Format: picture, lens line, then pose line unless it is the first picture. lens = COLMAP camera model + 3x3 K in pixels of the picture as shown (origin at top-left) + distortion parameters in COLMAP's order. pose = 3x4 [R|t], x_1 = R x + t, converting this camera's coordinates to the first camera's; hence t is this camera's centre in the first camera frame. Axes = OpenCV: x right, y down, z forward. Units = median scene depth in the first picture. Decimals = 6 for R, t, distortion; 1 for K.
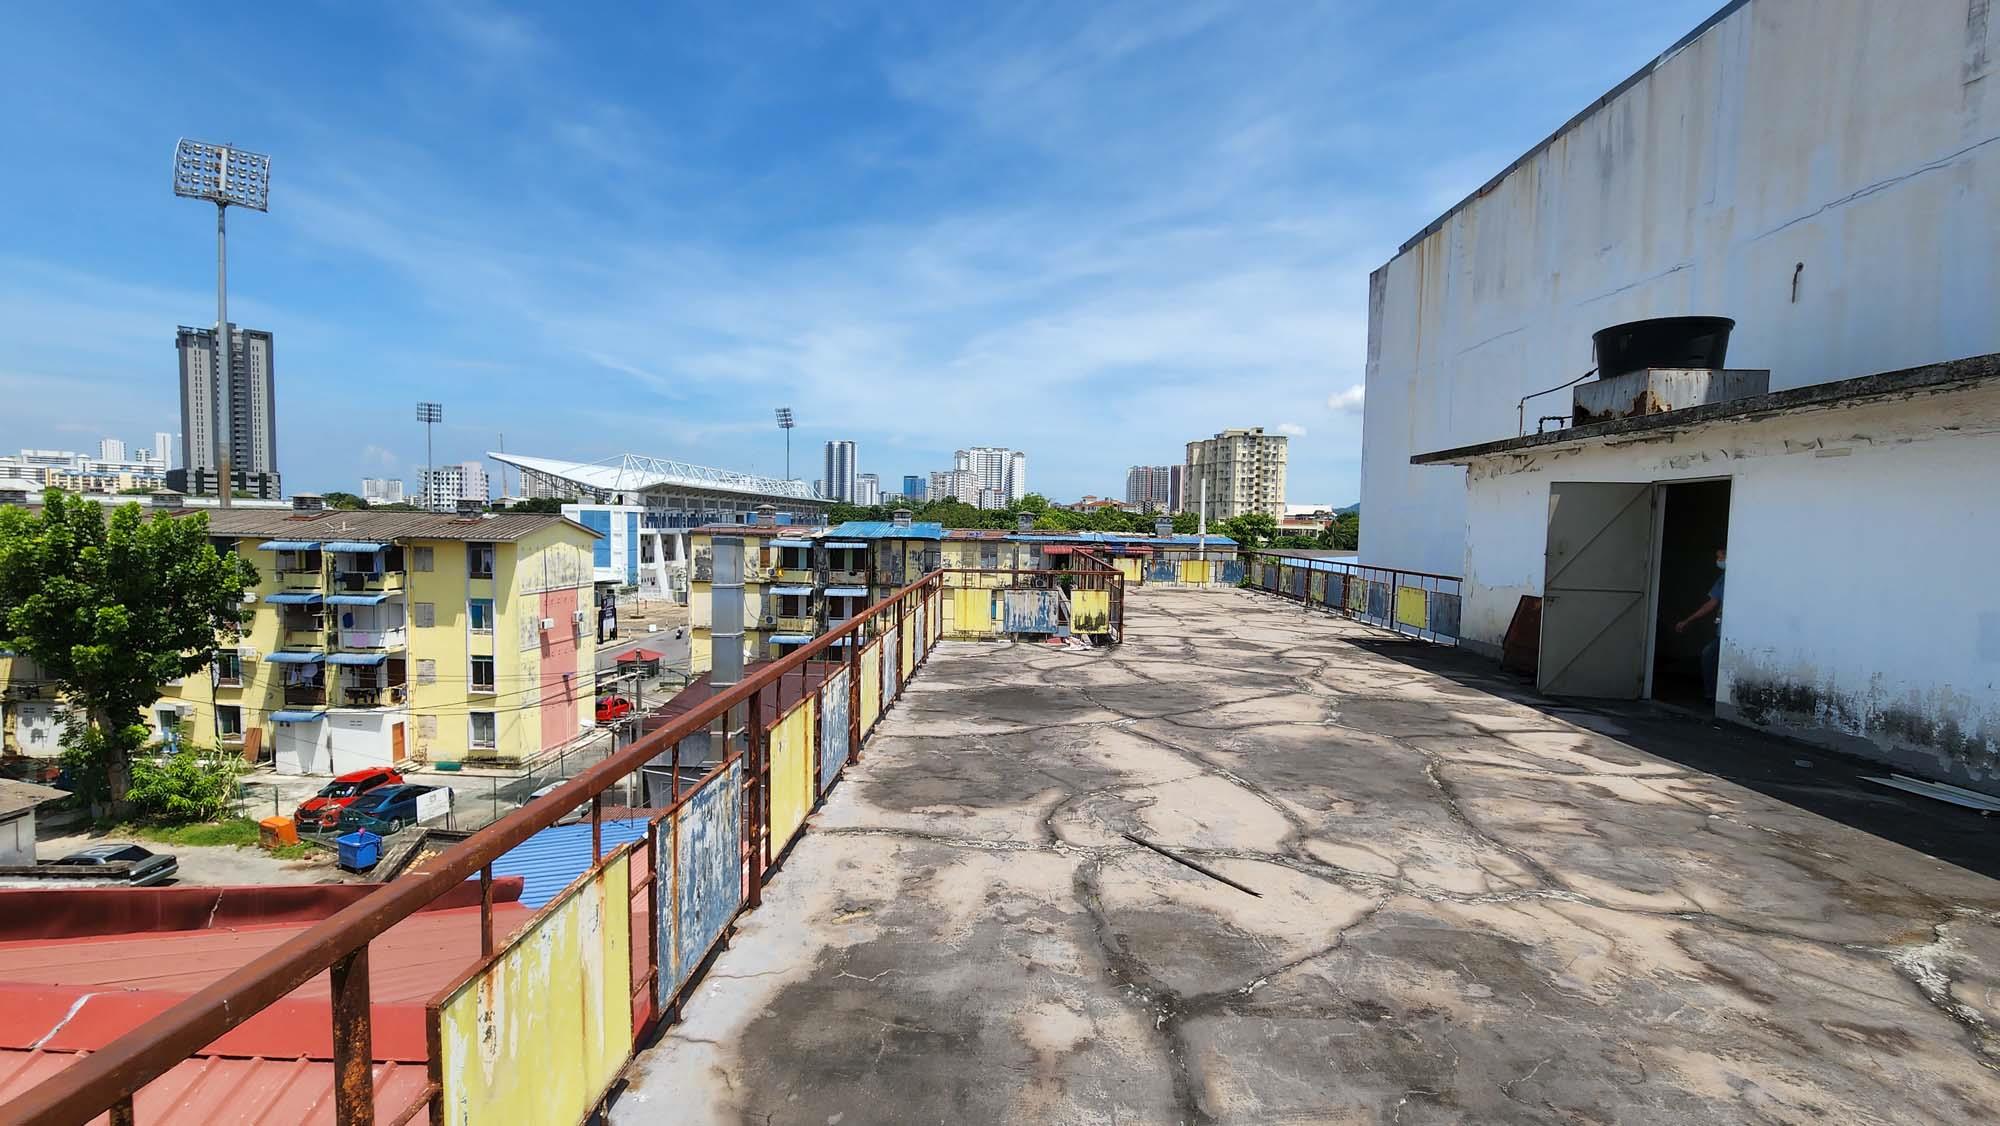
lens RADIAL K [[830.5, 0, 1002.6], [0, 830.5, 574.0], [0, 0, 1]] dist [-0.000207, 0.000158]
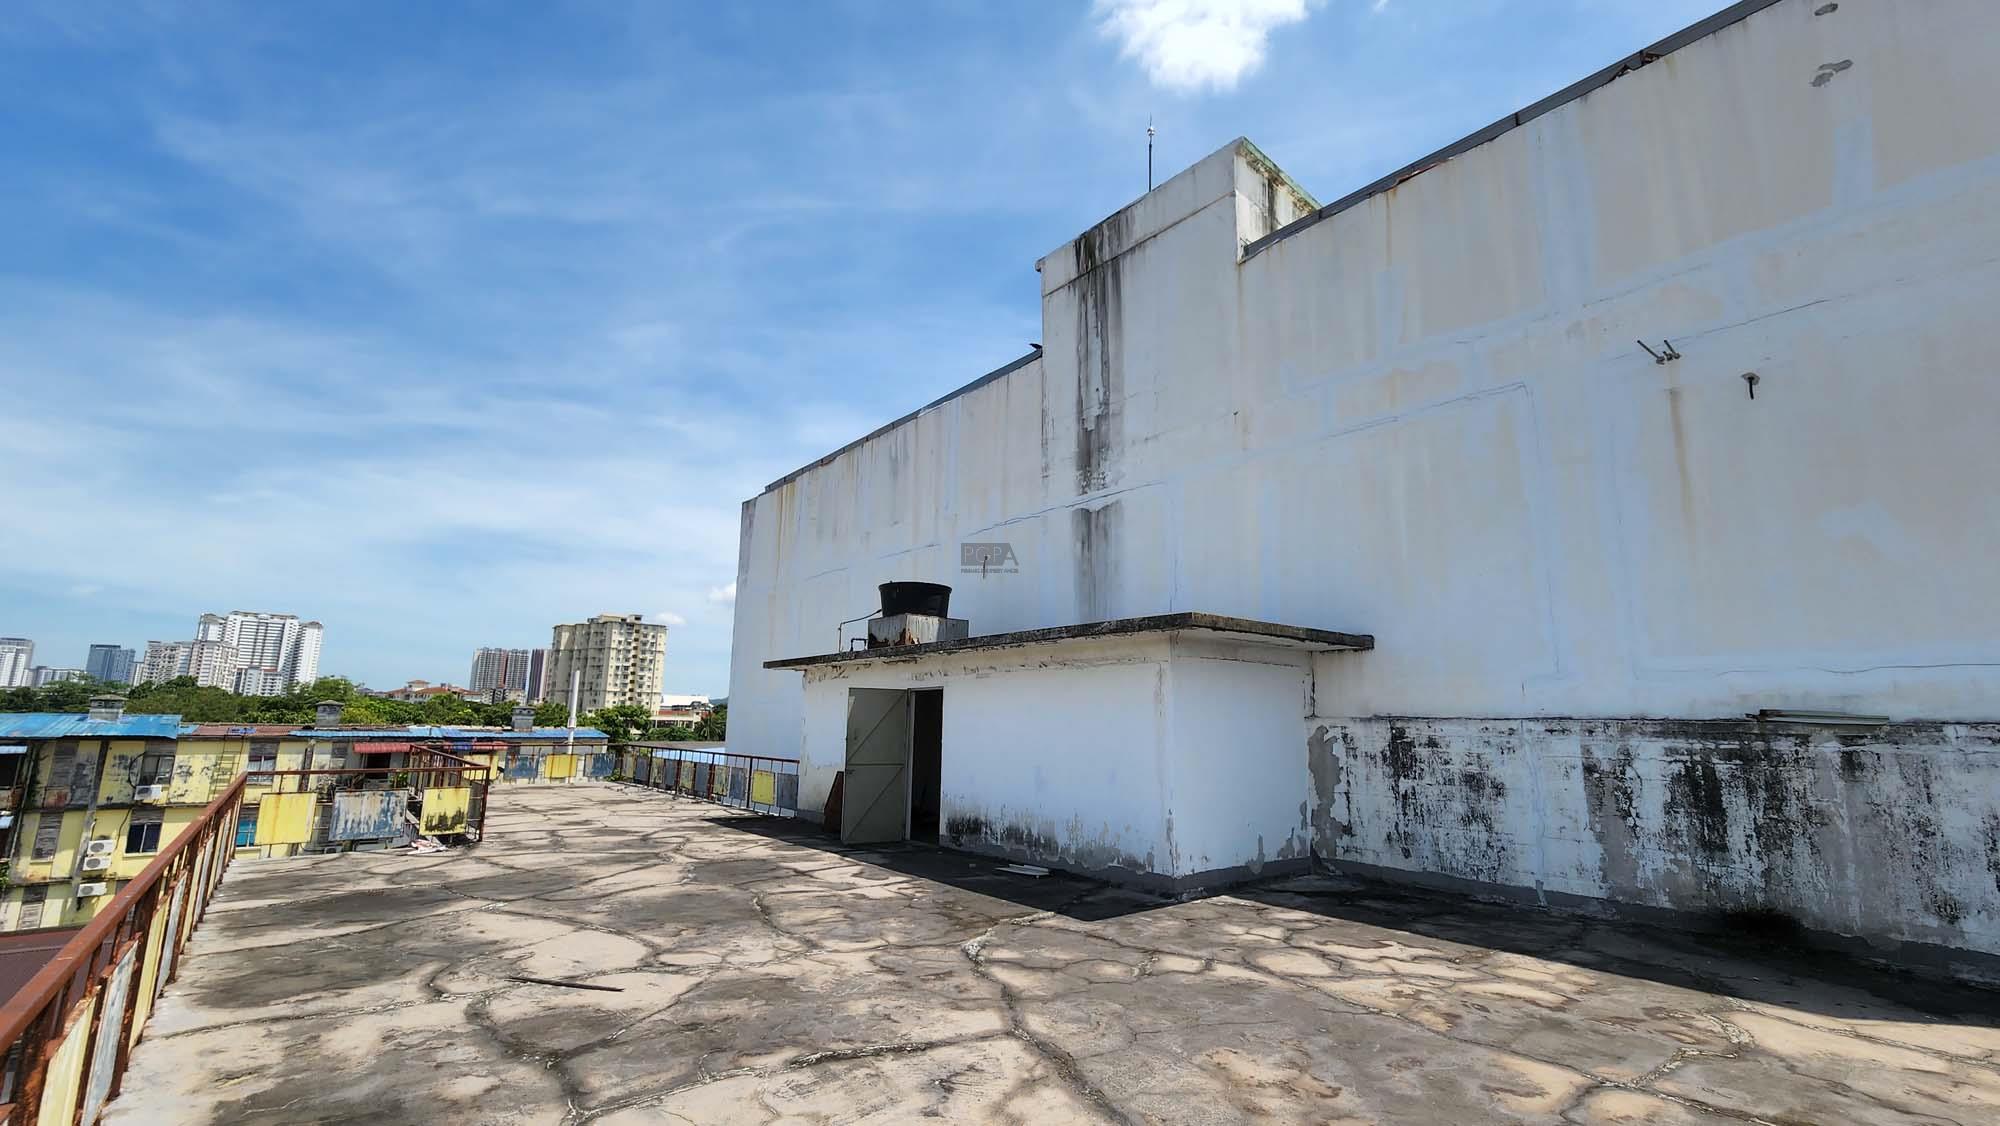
lens RADIAL K [[830.5, 0, 1002.6], [0, 830.5, 574.0], [0, 0, 1]] dist [-0.000207, 0.000158]
pose [[0.756307, 0.107775, 0.645279, -0.092094], [0.041076, 0.976568, -0.211251, 0.012028], [-0.652926, 0.186276, 0.734158, -0.287179]]
